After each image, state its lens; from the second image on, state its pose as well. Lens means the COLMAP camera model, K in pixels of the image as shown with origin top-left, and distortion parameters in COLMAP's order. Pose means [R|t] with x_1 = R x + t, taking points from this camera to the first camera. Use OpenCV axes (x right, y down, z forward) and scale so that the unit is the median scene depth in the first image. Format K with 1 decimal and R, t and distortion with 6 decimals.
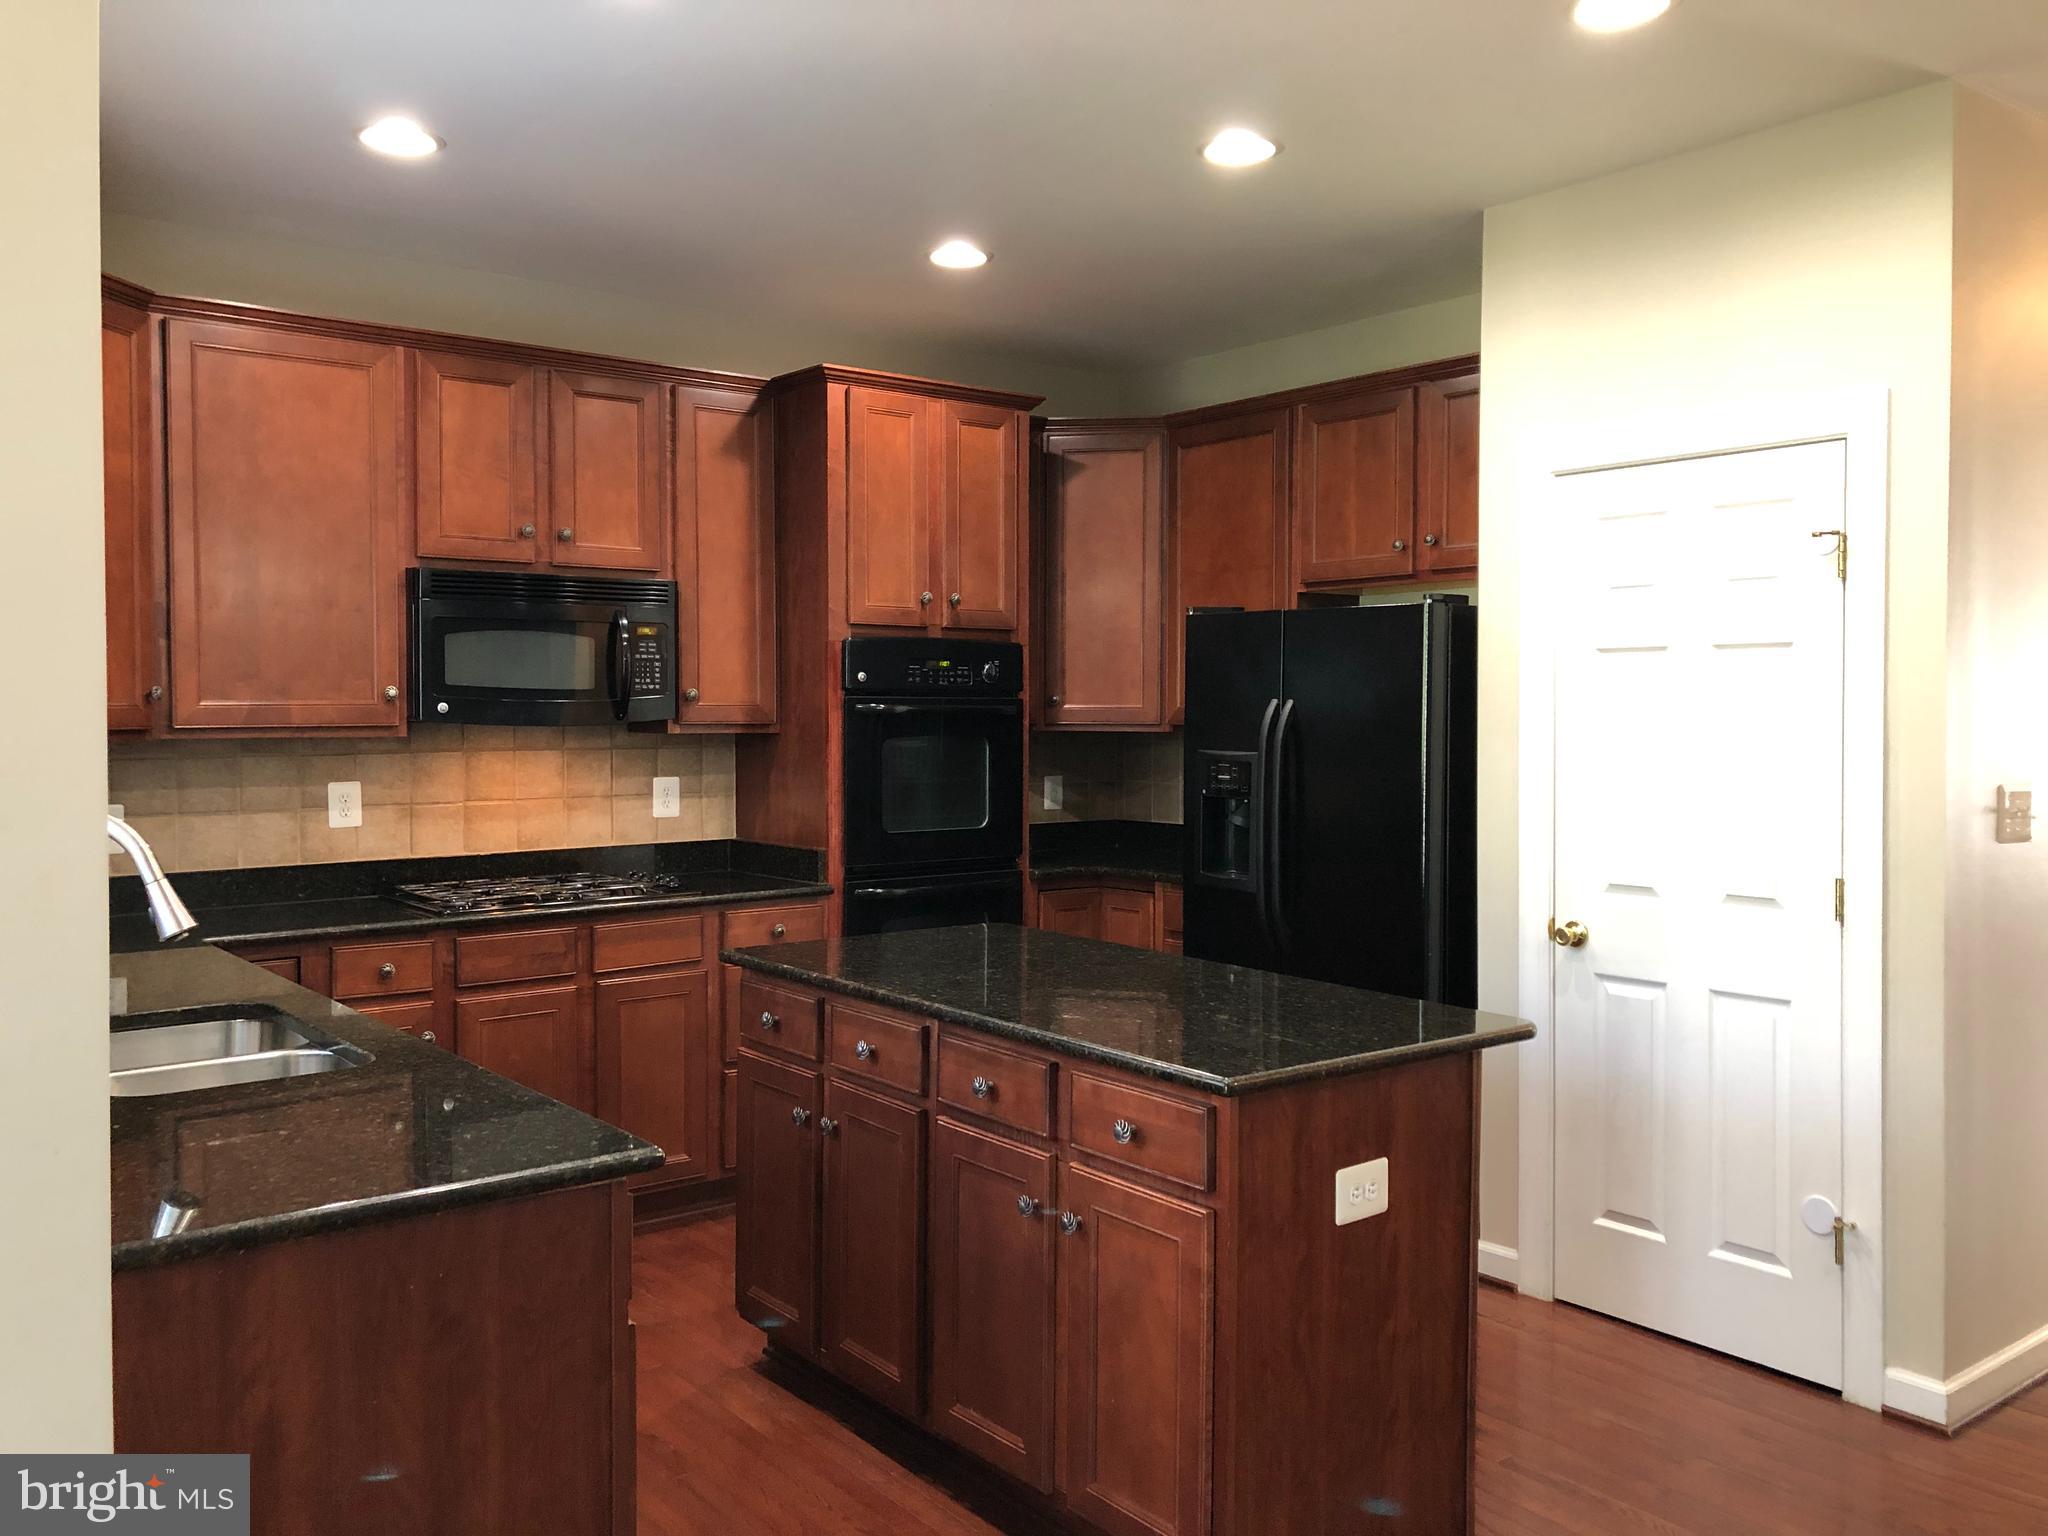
lens RADIAL K [[1677.4, 0, 1023.9], [0, 1677.4, 766.0], [0, 0, 1]] dist [0.064591, -0.049264]
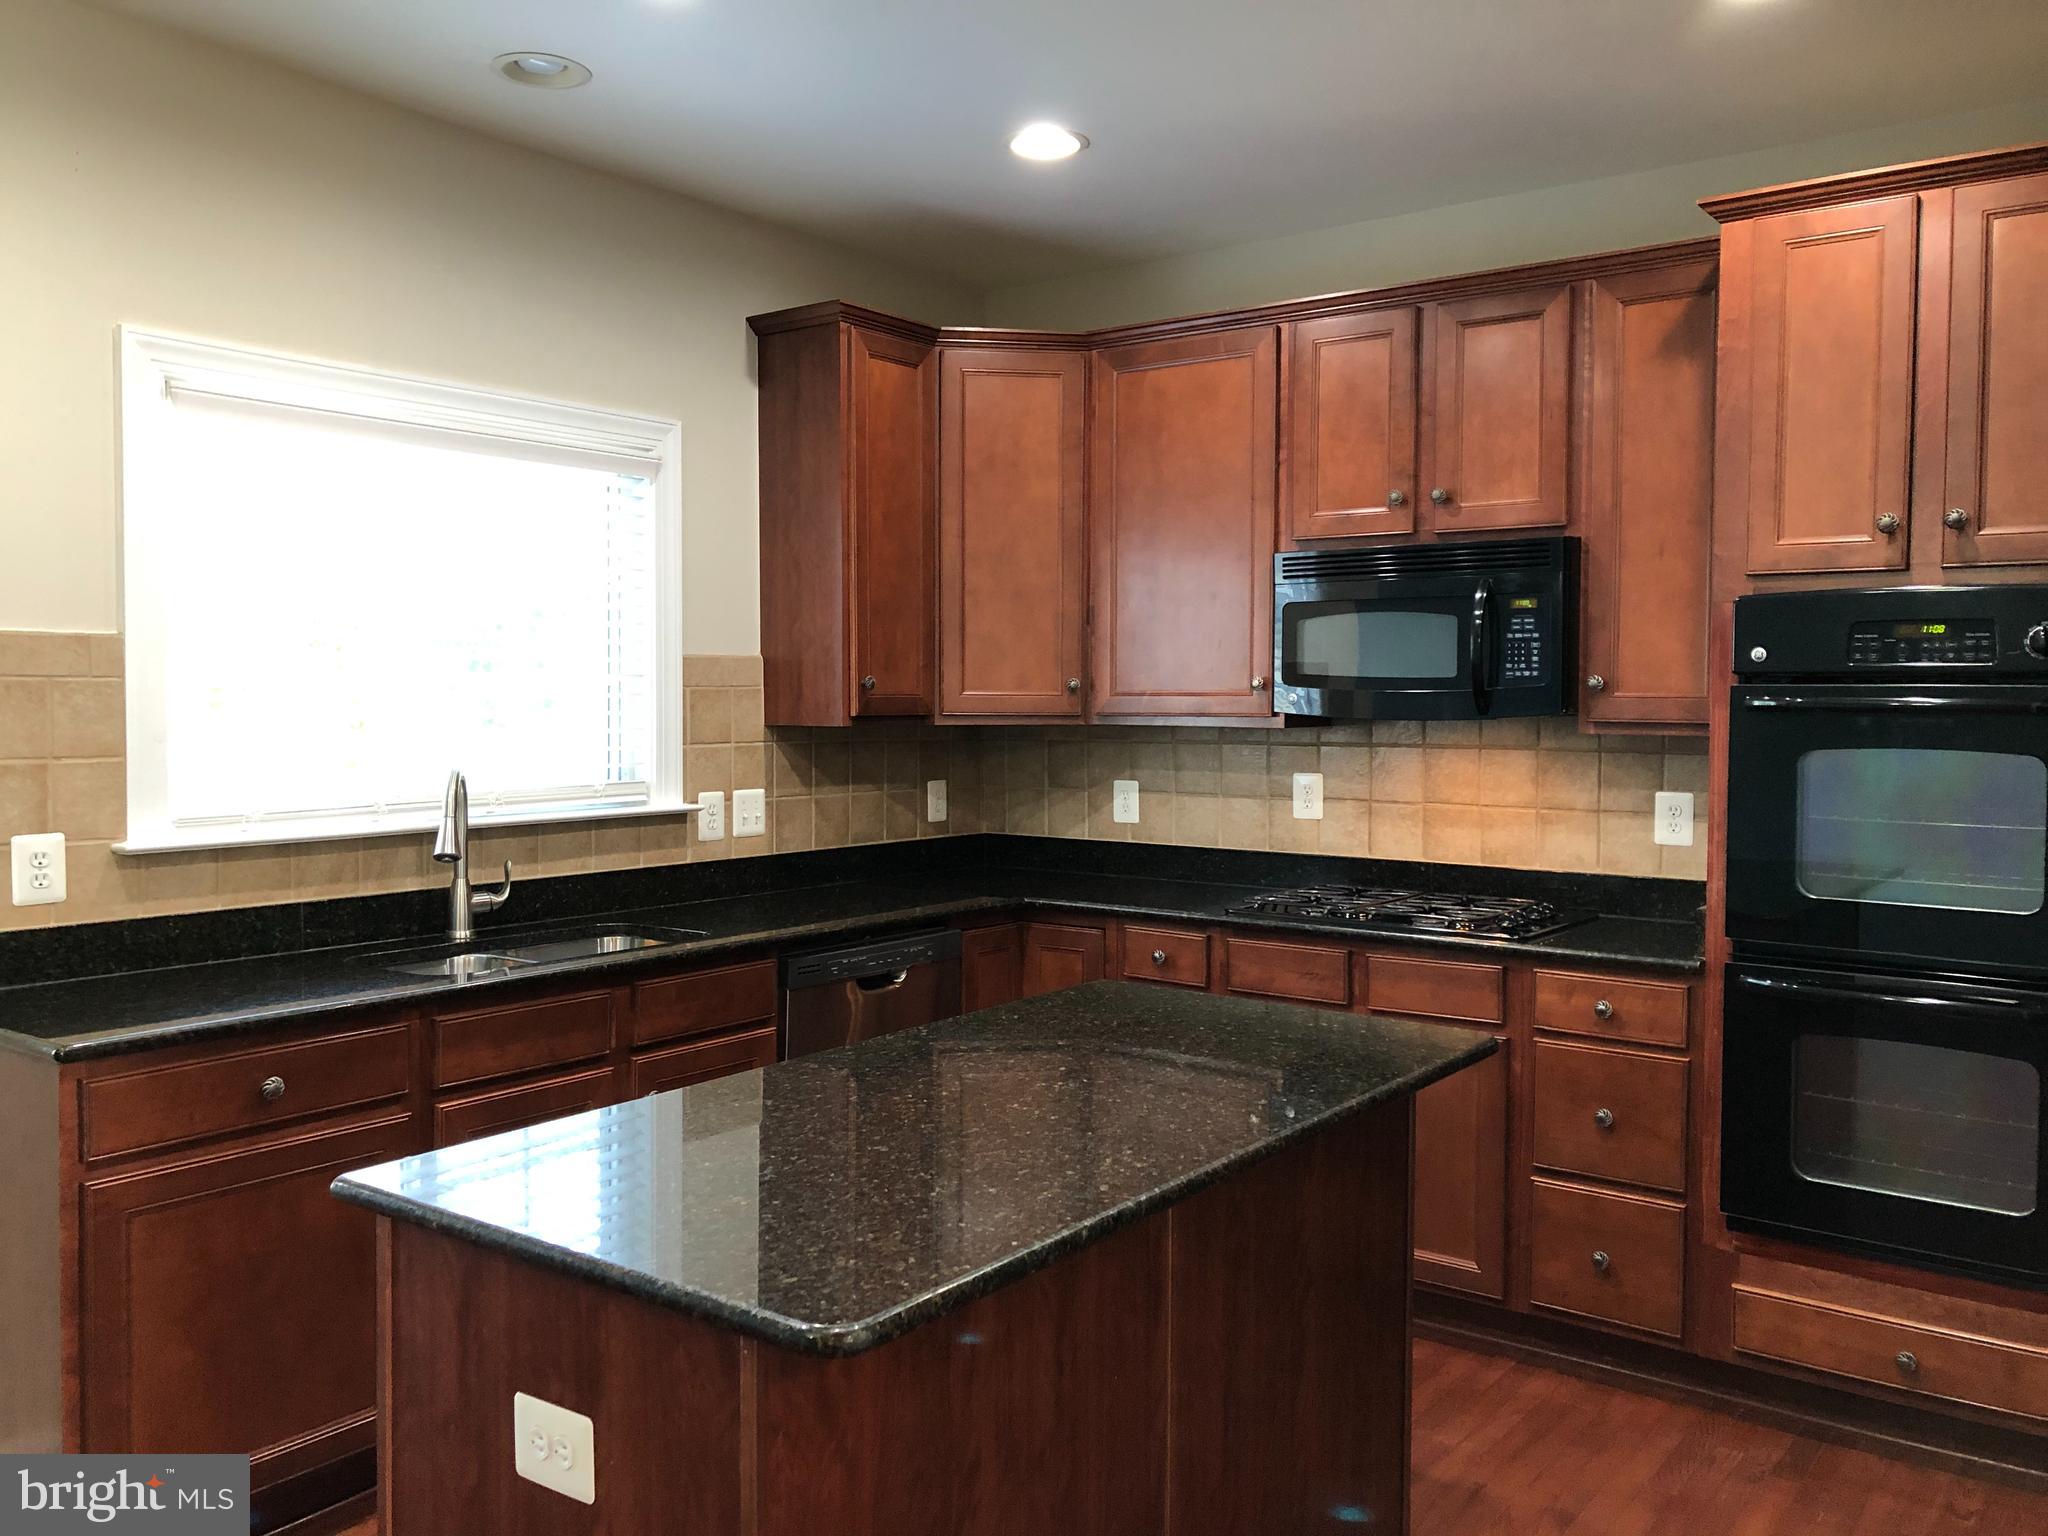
lens RADIAL K [[1677.4, 0, 1023.5], [0, 1677.4, 758.9], [0, 0, 1]] dist [0.064591, -0.049264]
pose [[0.246658, 0.040199, -0.968268, 0.493259], [-0.039736, 0.998719, 0.031341, -0.022312], [0.968288, 0.030745, 0.247939, 0.574227]]
